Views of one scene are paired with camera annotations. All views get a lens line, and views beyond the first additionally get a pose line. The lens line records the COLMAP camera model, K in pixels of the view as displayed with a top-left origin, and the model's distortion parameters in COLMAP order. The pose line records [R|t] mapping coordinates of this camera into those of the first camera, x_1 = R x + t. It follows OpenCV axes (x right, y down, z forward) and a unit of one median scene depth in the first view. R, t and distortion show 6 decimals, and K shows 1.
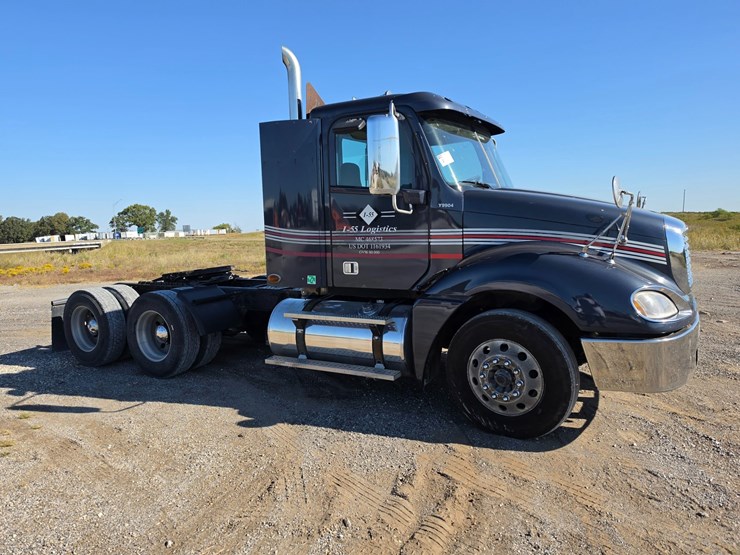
lens RADIAL K [[509.4, 0, 366.7], [0, 509.4, 272.3], [0, 0, 1]] dist [0.085788, -0.120033]
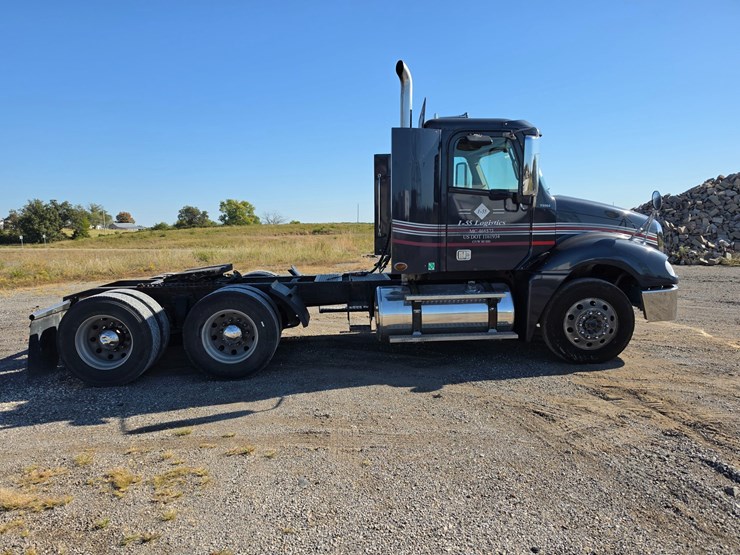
lens RADIAL K [[508.6, 0, 365.1], [0, 508.6, 287.5], [0, 0, 1]] dist [0.080429, -0.109493]
pose [[0.834136, -0.055151, 0.548795, -0.979832], [0.046437, 0.998478, 0.029759, 0.024063], [-0.549601, 0.000662, 0.835427, 0.112315]]
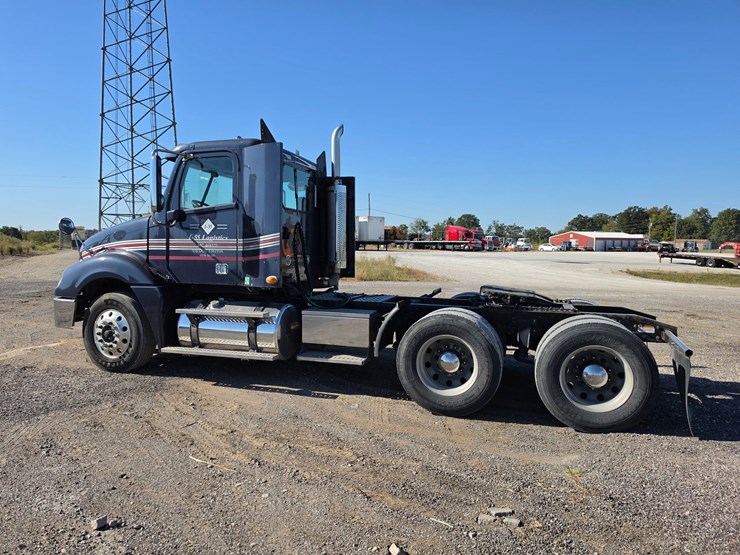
lens RADIAL K [[508.2, 0, 359.1], [0, 508.2, 279.5], [0, 0, 1]] dist [0.080949, -0.121469]
pose [[-0.977868, 0.036671, -0.205983, 0.132892], [0.001251, 0.985527, 0.169517, -0.267134], [0.209218, 0.165507, -0.963761, 2.870089]]
